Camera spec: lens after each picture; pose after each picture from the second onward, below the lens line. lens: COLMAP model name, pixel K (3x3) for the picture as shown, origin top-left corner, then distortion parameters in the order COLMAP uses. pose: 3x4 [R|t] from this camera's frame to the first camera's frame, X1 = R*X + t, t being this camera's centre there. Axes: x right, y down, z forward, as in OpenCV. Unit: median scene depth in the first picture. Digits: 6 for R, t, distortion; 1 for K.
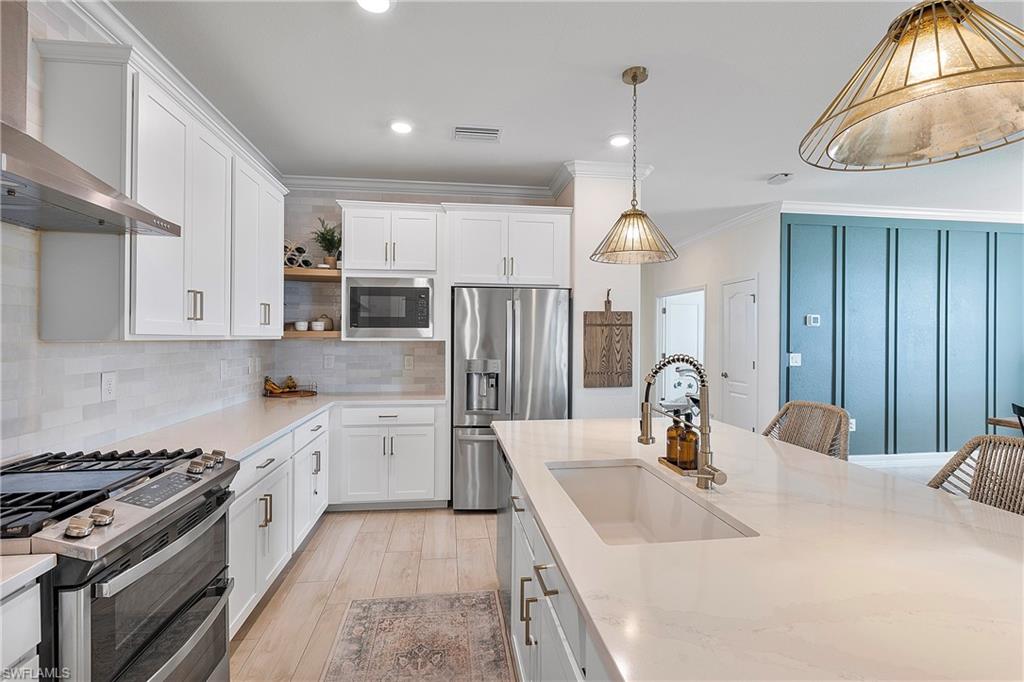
lens RADIAL K [[468.0, 0, 515.7], [0, 468.0, 339.4], [0, 0, 1]] dist [-0.002908, 0.000099]
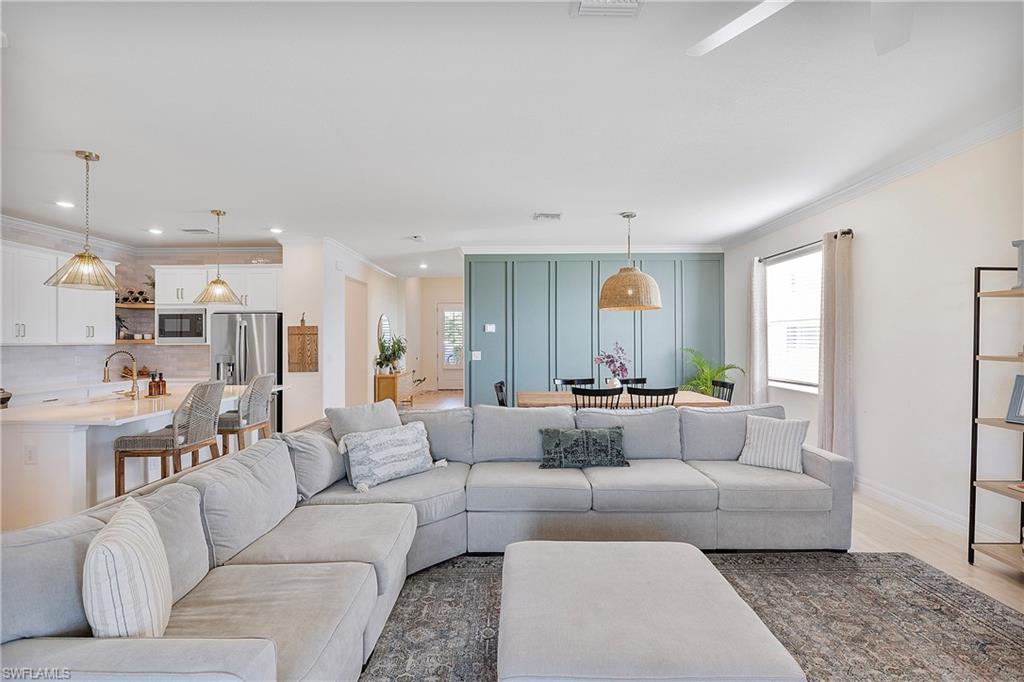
lens RADIAL K [[468.0, 0, 515.7], [0, 468.0, 339.4], [0, 0, 1]] dist [-0.002908, 0.000099]
pose [[0.989182, -0.008422, -0.146452, 1.172779], [0.007814, 0.999958, -0.004728, 0.000914], [0.146486, 0.003532, 0.989206, -0.515477]]
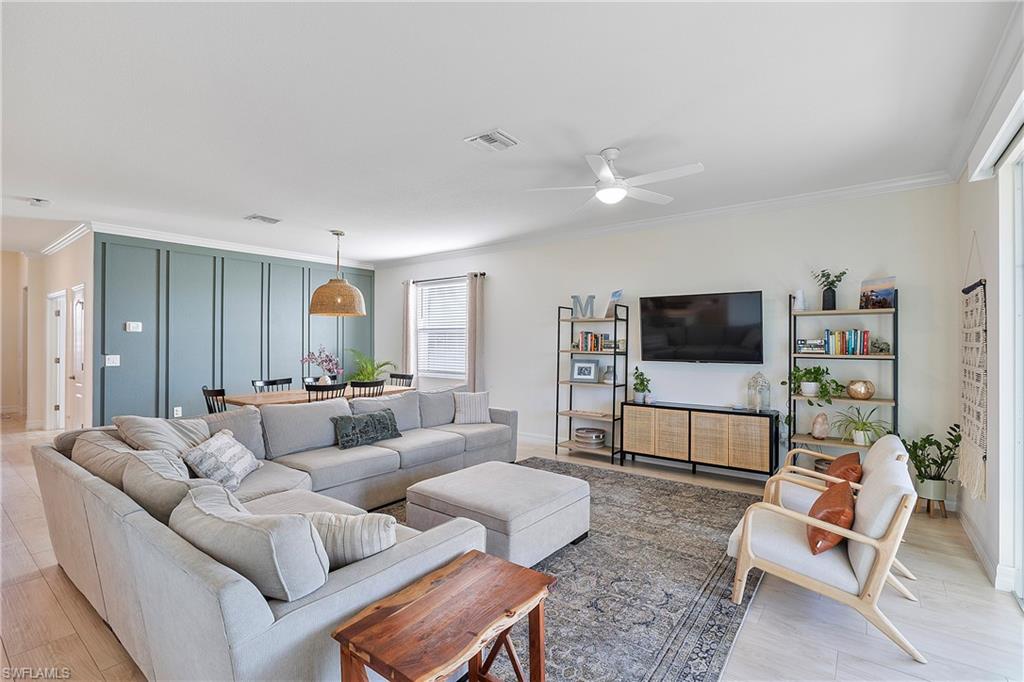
lens RADIAL K [[468.0, 0, 515.7], [0, 468.0, 339.4], [0, 0, 1]] dist [-0.002908, 0.000099]
pose [[0.717785, -0.001299, 0.696264, 0.643303], [0.004343, 0.999987, -0.002612, -0.002262], [-0.696251, 0.004899, 0.717781, -0.656992]]
